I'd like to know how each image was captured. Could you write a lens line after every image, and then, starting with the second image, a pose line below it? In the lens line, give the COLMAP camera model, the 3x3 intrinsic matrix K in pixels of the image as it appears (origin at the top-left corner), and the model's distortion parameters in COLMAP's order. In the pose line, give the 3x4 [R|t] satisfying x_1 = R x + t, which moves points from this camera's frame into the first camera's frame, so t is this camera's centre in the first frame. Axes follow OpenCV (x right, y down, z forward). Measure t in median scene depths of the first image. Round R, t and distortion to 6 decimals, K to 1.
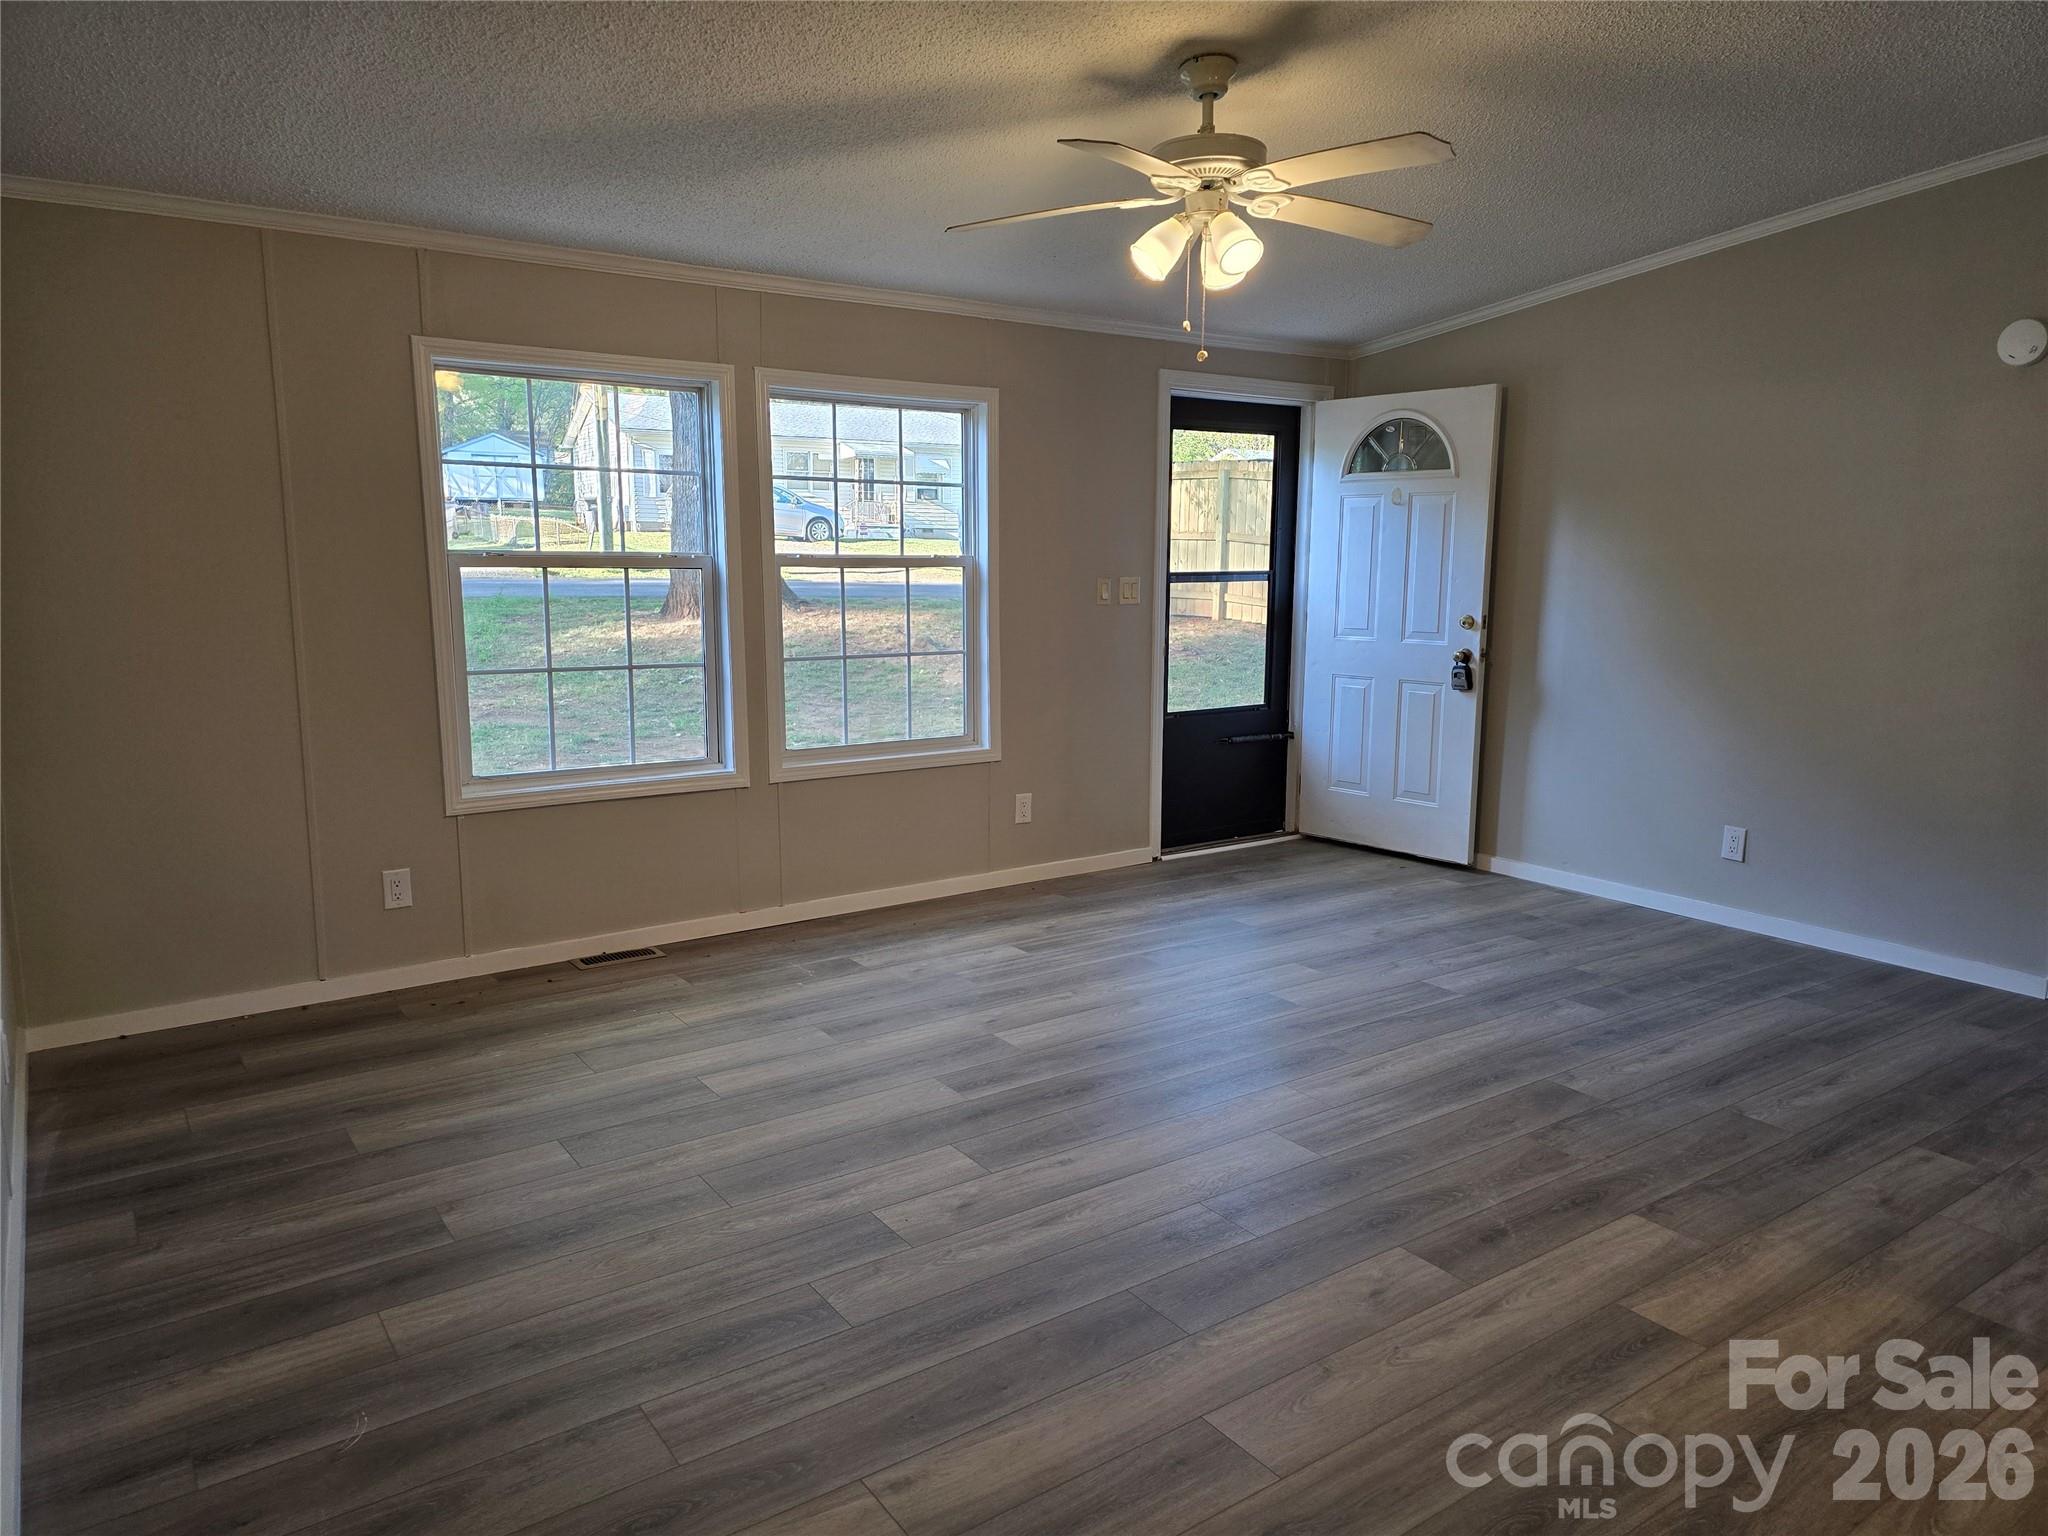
lens RADIAL K [[1357.5, 0, 1024.0], [0, 1357.5, 768.0], [0, 0, 1]] dist [0.060529, -0.062703]
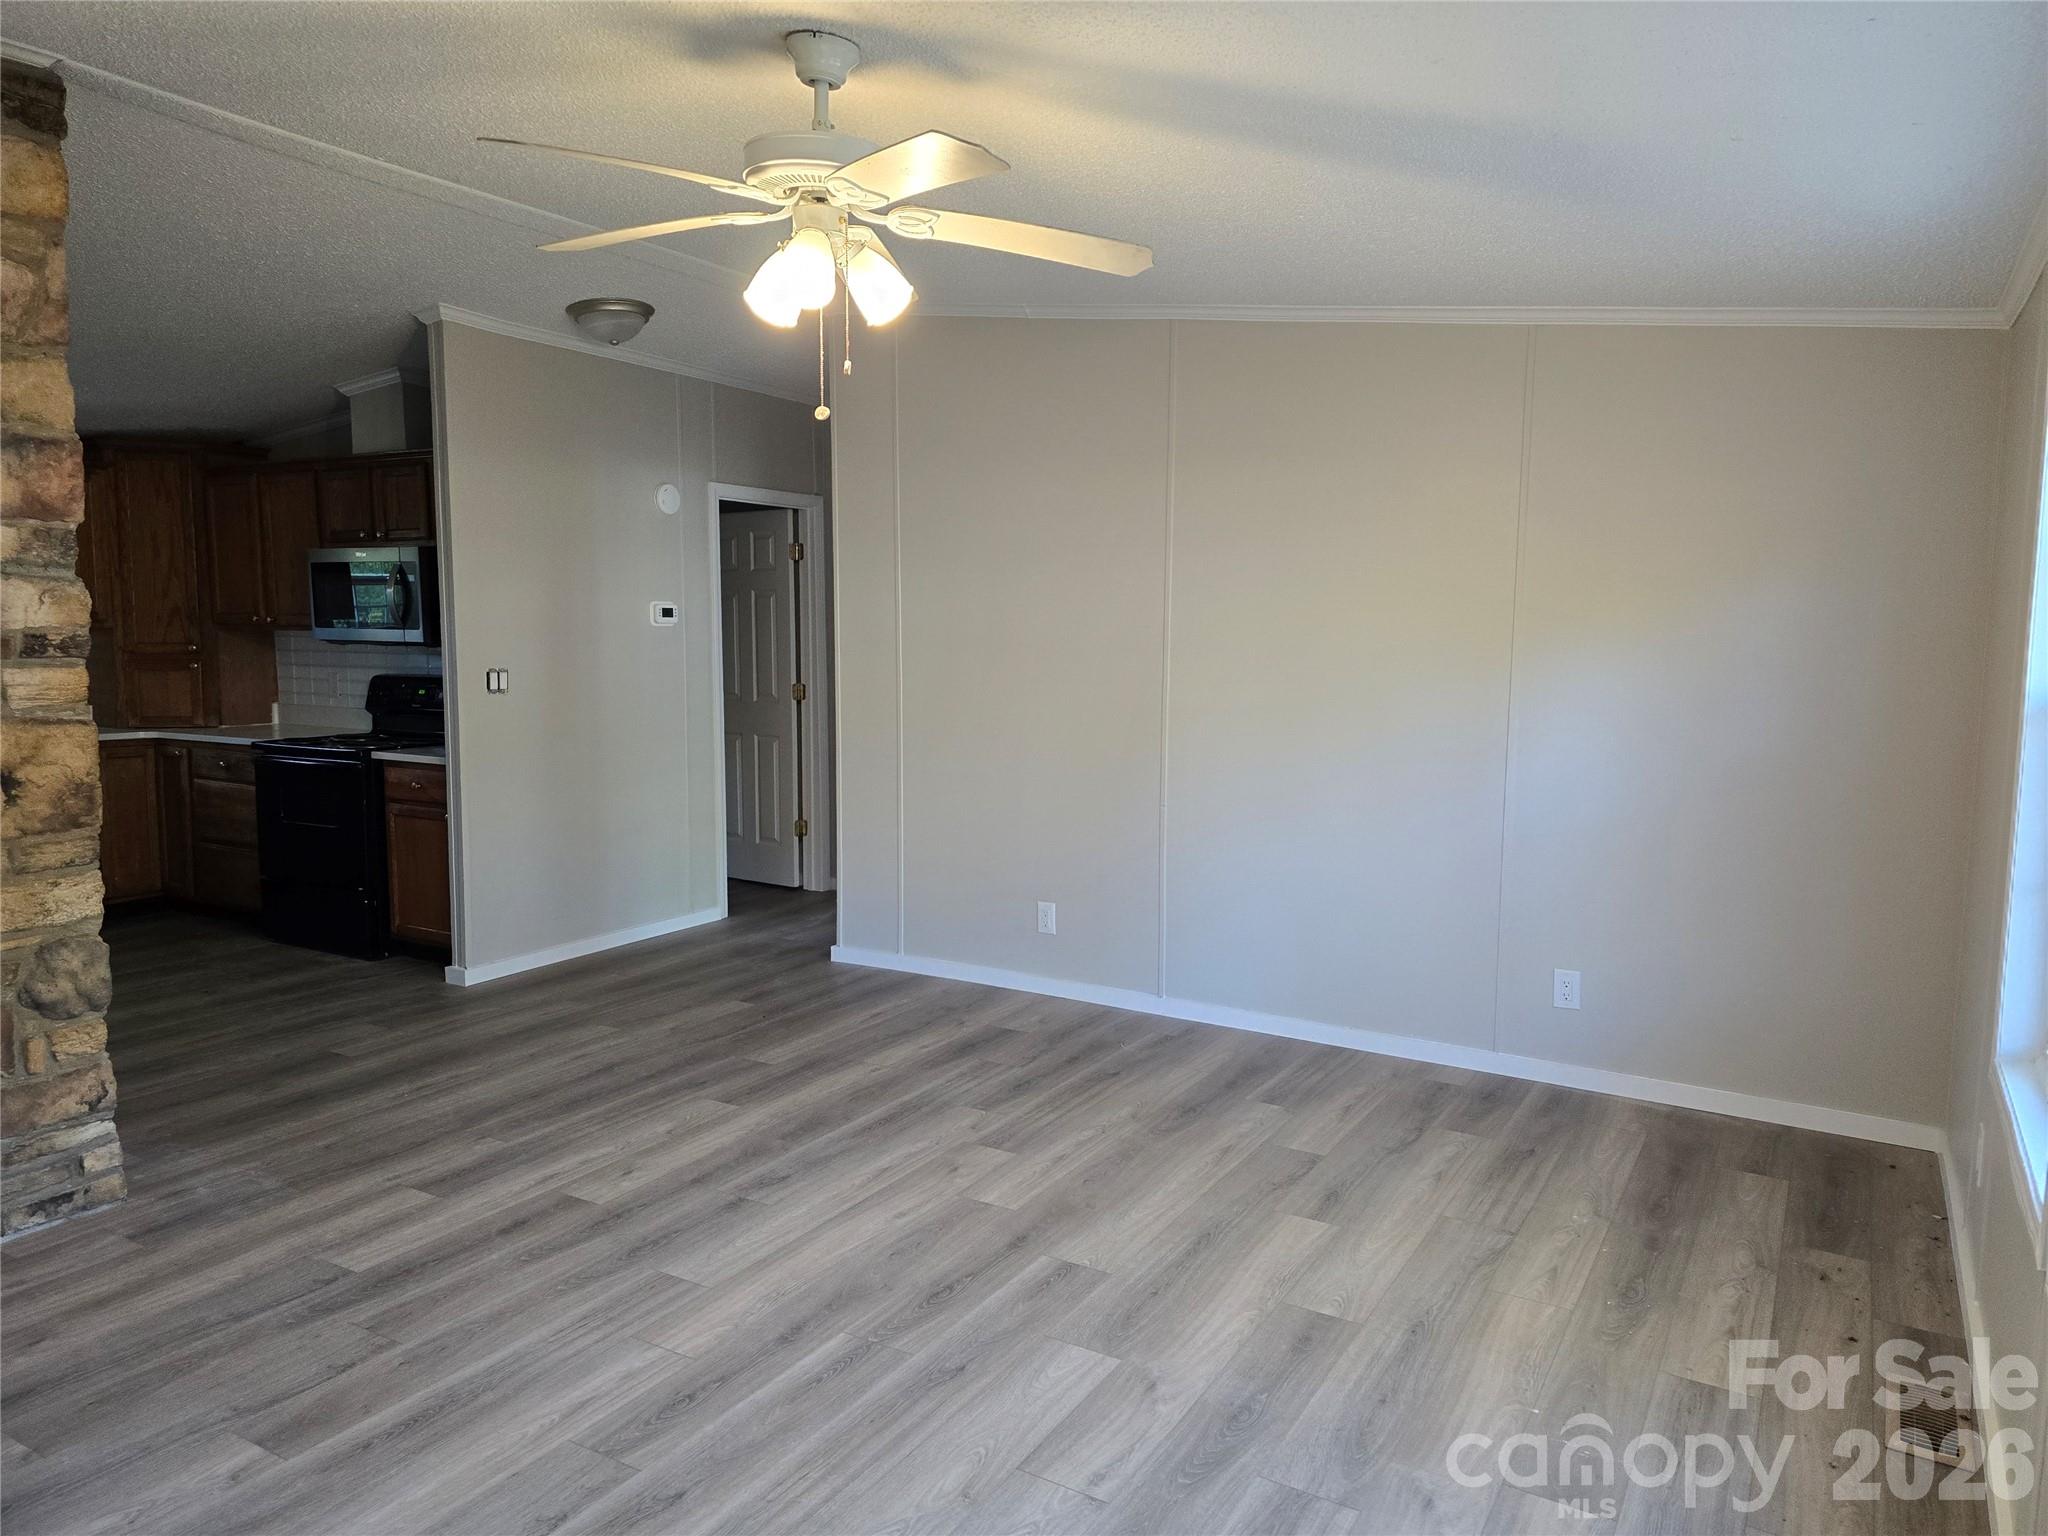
lens RADIAL K [[1349.2, 0, 1029.7], [0, 1349.2, 760.6], [0, 0, 1]] dist [0.059199, -0.054197]
pose [[-0.910560, 0.025186, -0.412609, 0.364094], [-0.085205, 0.965274, 0.246954, -0.323610], [0.404501, 0.260023, -0.876794, 1.854228]]
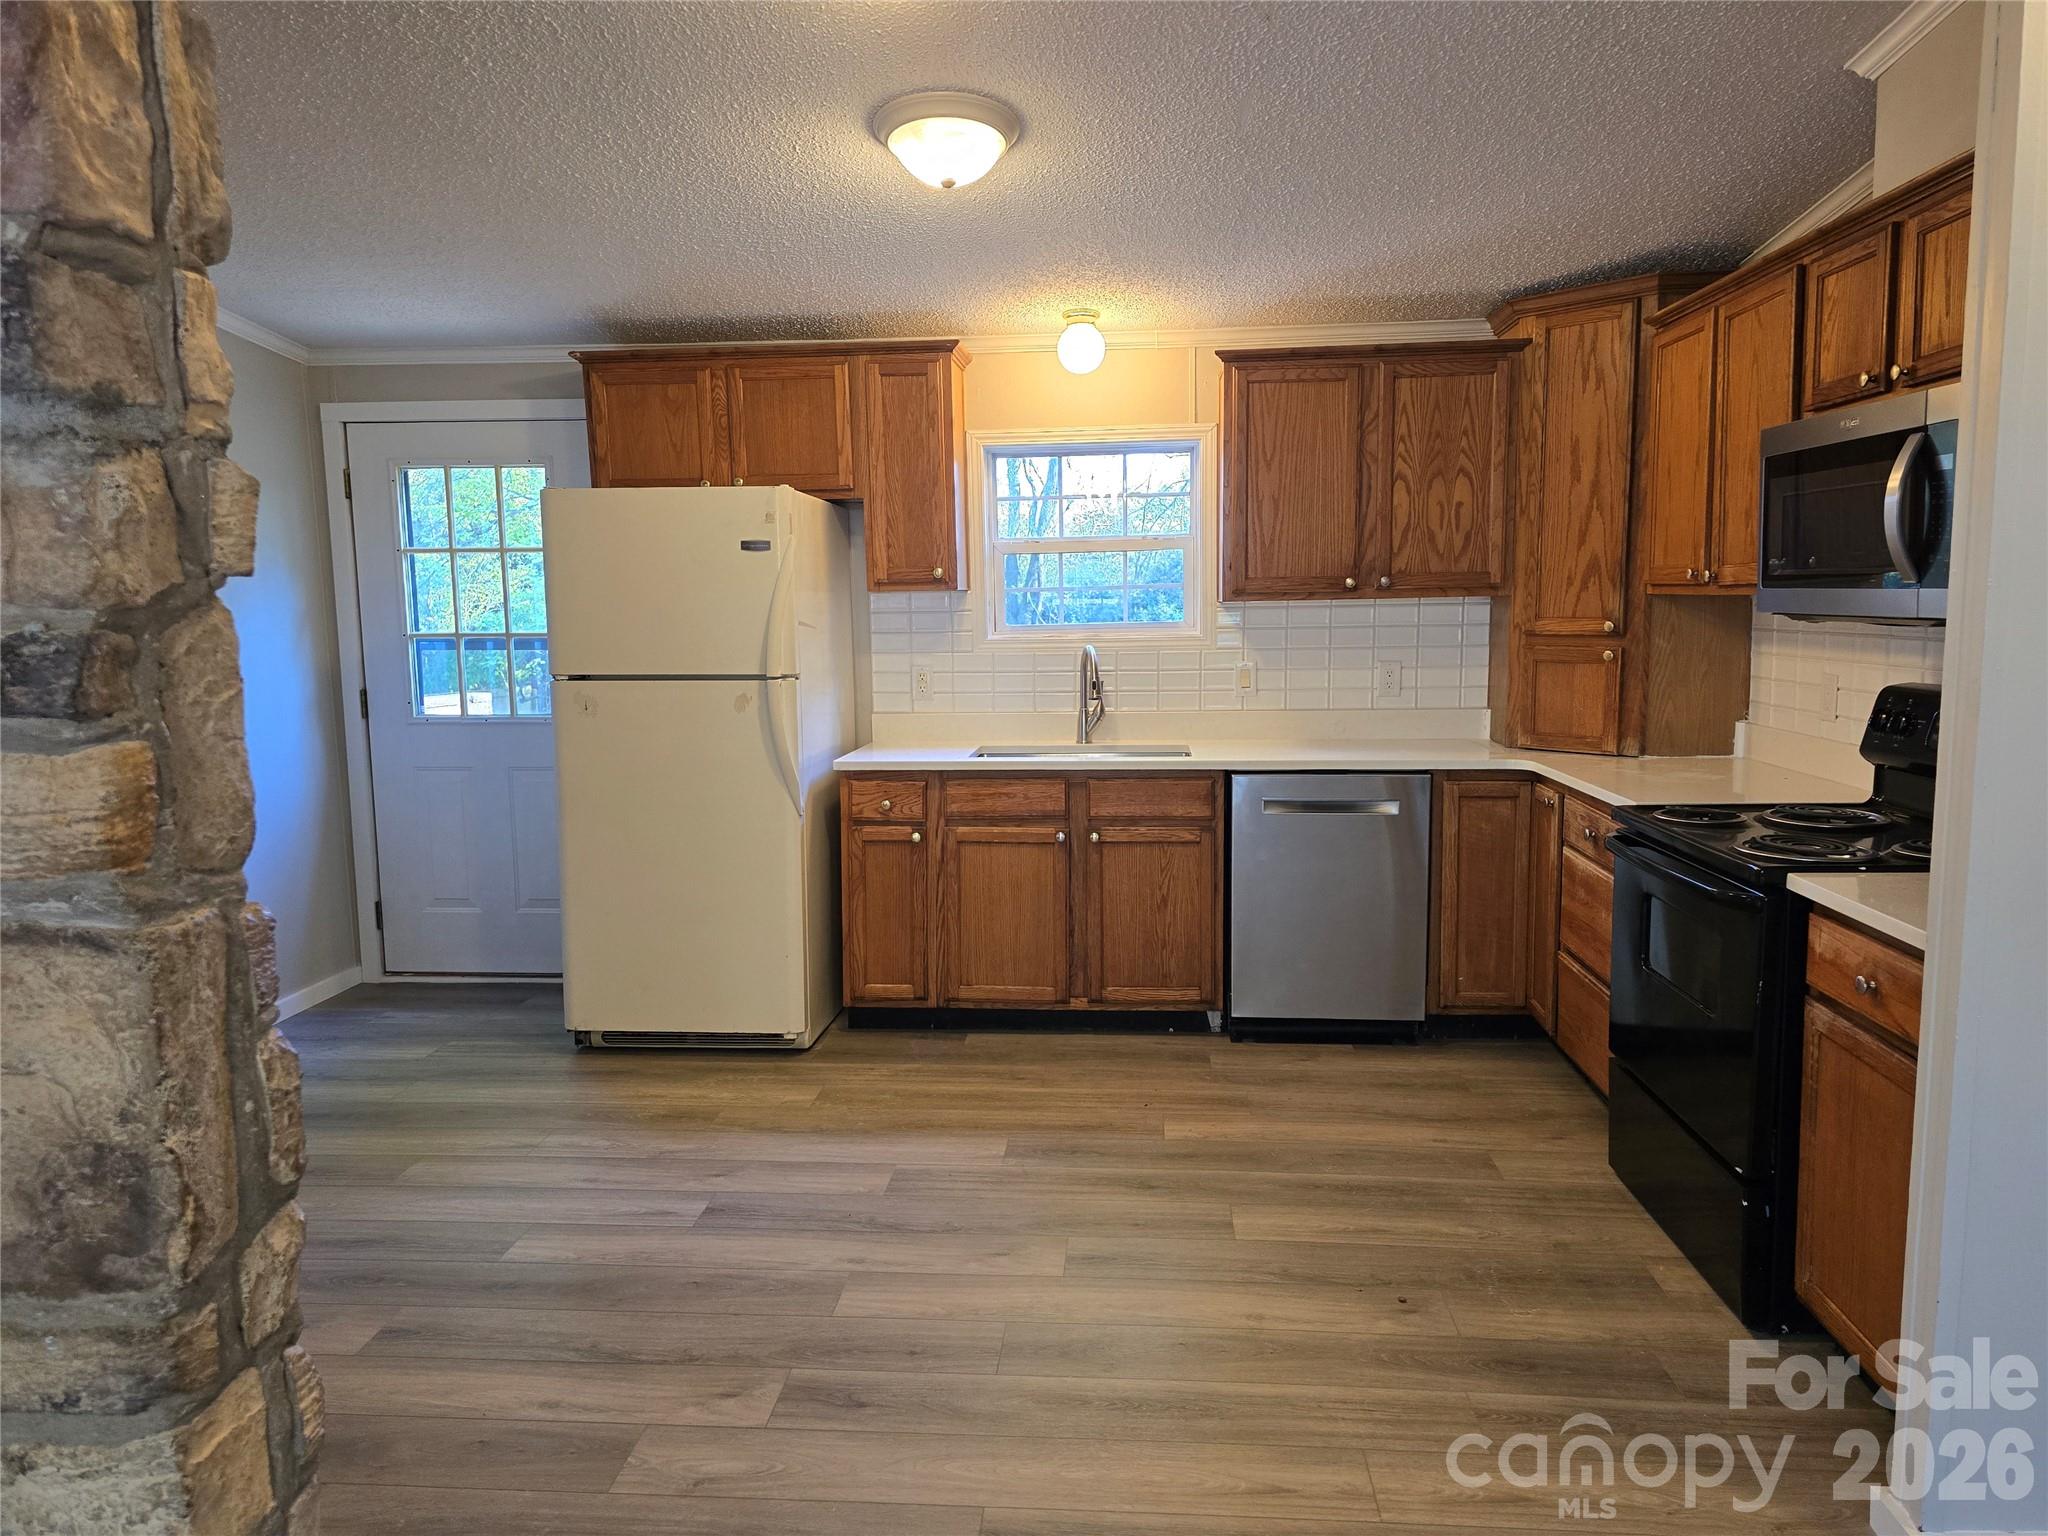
lens RADIAL K [[1371.4, 0, 1048.9], [0, 1371.4, 757.8], [0, 0, 1]] dist [0.055463, -0.061145]
pose [[-0.772884, -0.069767, 0.630700, 0.234491], [0.117450, 0.961035, 0.250236, -0.109337], [-0.623582, 0.267479, -0.734575, 0.650079]]
